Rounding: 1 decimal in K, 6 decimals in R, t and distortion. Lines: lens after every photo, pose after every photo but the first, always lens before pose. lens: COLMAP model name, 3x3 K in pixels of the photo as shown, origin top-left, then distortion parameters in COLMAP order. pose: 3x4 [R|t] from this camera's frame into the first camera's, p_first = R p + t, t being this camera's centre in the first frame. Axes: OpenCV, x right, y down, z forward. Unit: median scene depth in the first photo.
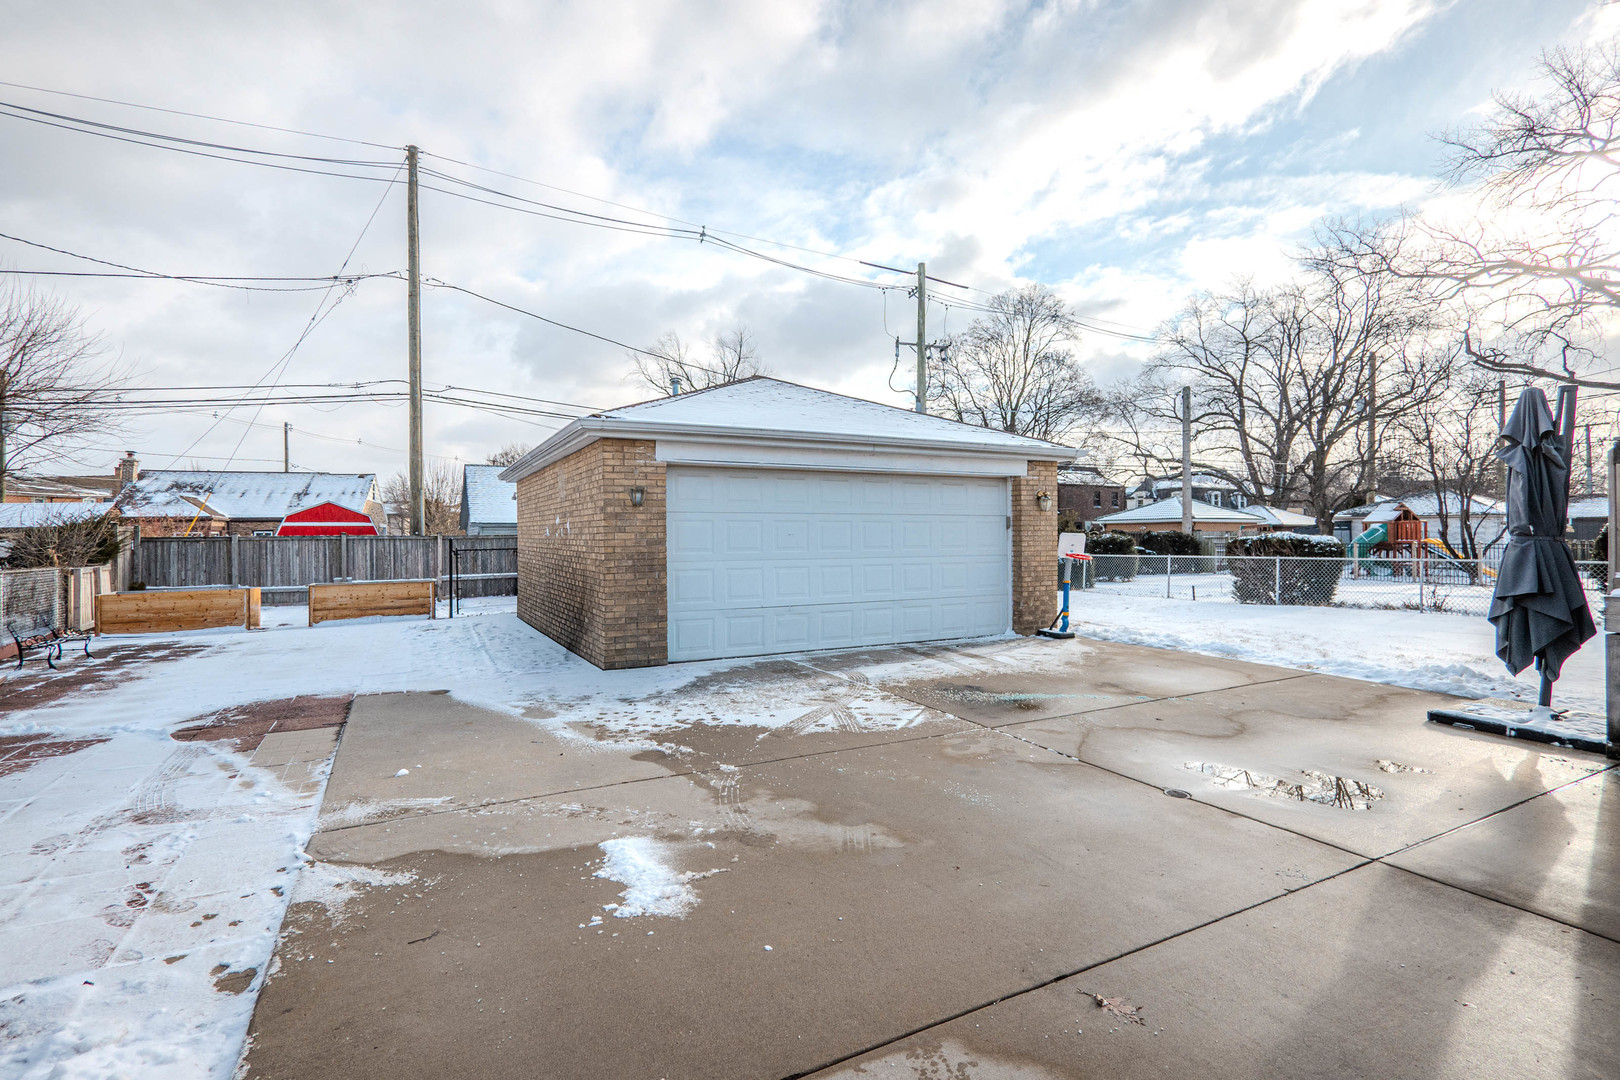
lens RADIAL K [[758.3, 0, 804.2], [0, 758.3, 548.2], [0, 0, 1]] dist [-0.001601, 0.000077]
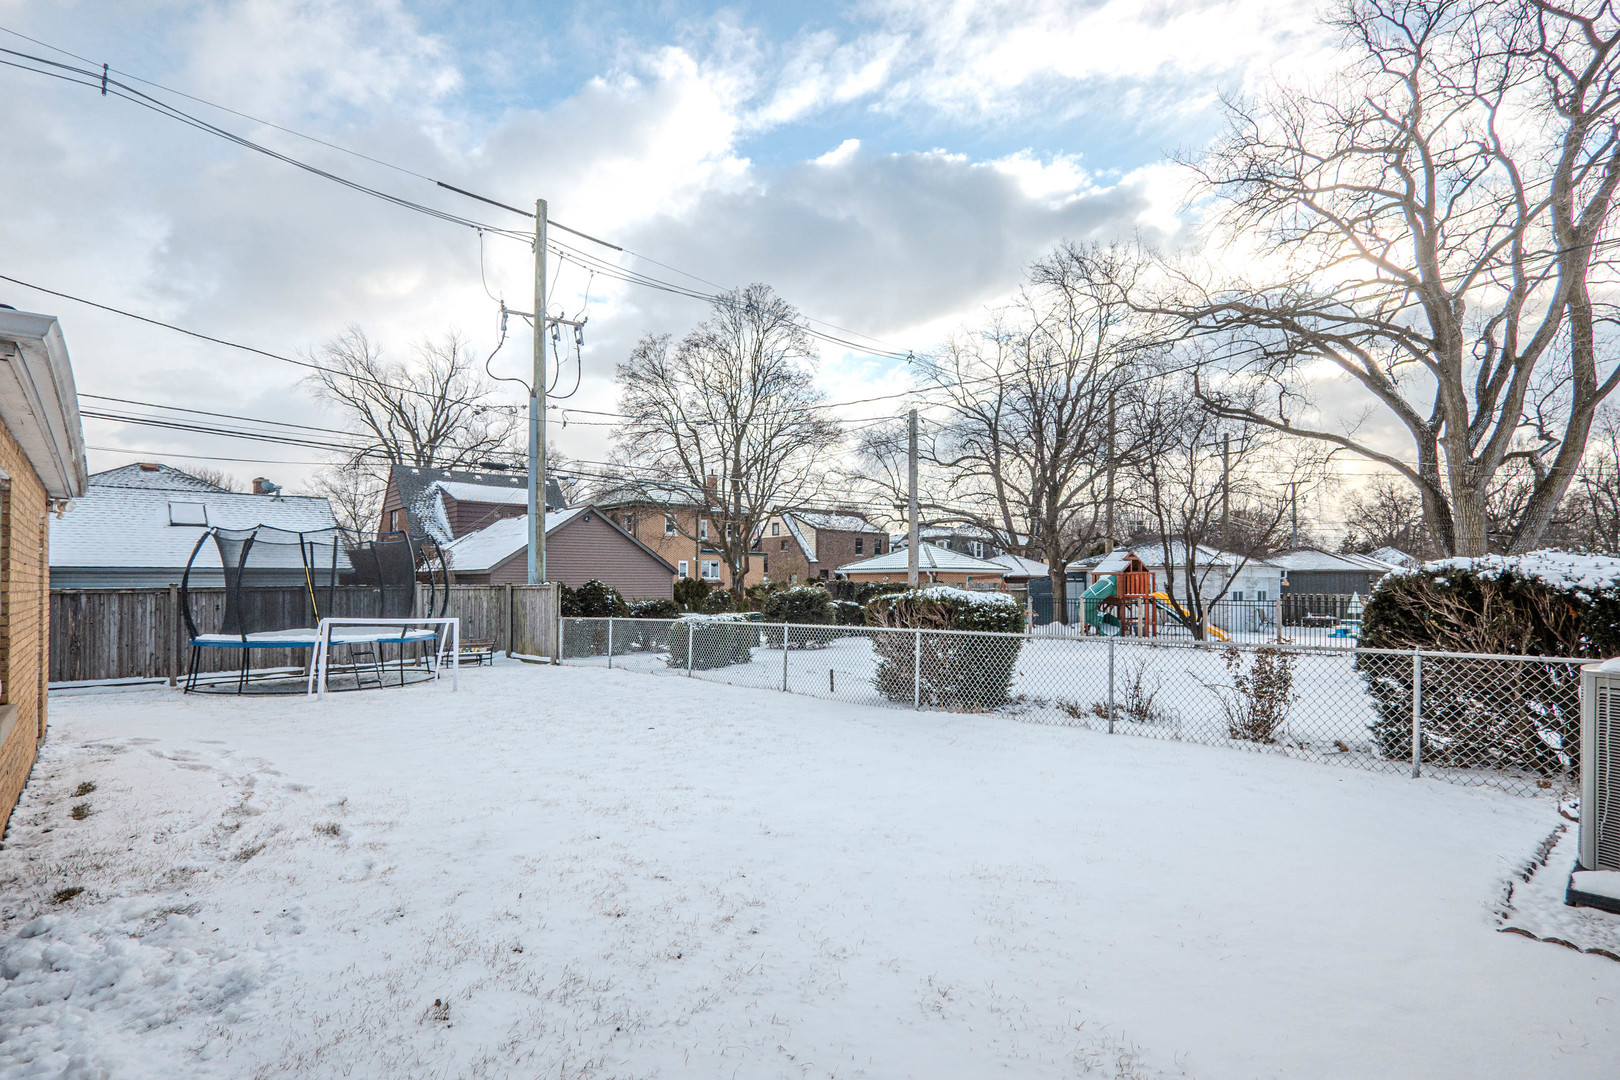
lens RADIAL K [[776.5, 0, 814.6], [0, 776.5, 604.8], [0, 0, 1]] dist [-0.002448, -0.000566]
pose [[0.966841, -0.002846, 0.255364, 0.241460], [0.000234, 0.999947, 0.010256, -0.009038], [-0.255379, -0.009856, 0.966791, 0.264298]]
